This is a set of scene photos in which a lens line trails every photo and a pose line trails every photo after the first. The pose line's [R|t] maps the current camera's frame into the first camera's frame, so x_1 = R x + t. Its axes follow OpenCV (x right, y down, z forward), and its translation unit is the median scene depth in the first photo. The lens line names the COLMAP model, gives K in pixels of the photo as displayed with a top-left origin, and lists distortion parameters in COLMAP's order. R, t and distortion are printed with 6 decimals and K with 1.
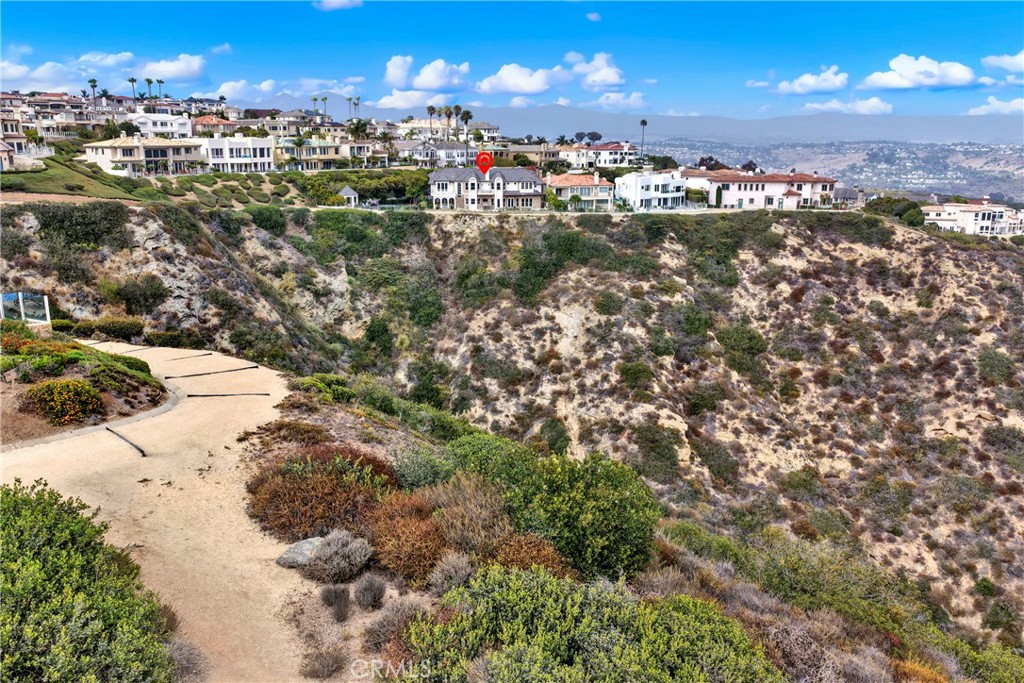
lens RADIAL K [[853.9, 0, 508.9], [0, 853.9, 340.6], [0, 0, 1]] dist [-0.008282, 0.034573]
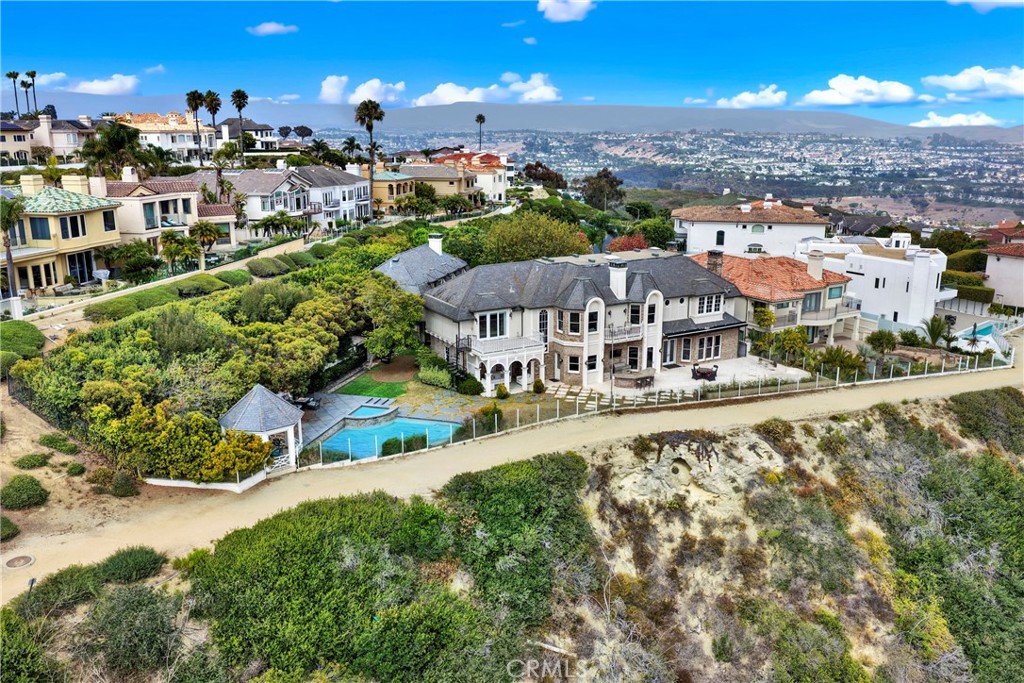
lens RADIAL K [[853.9, 0, 512.8], [0, 853.9, 340.8], [0, 0, 1]] dist [-0.008282, 0.034573]
pose [[0.919150, -0.100050, 0.380991, -0.221630], [0.095496, 0.994950, 0.030892, -0.200999], [-0.382158, 0.007989, 0.924063, 0.744257]]
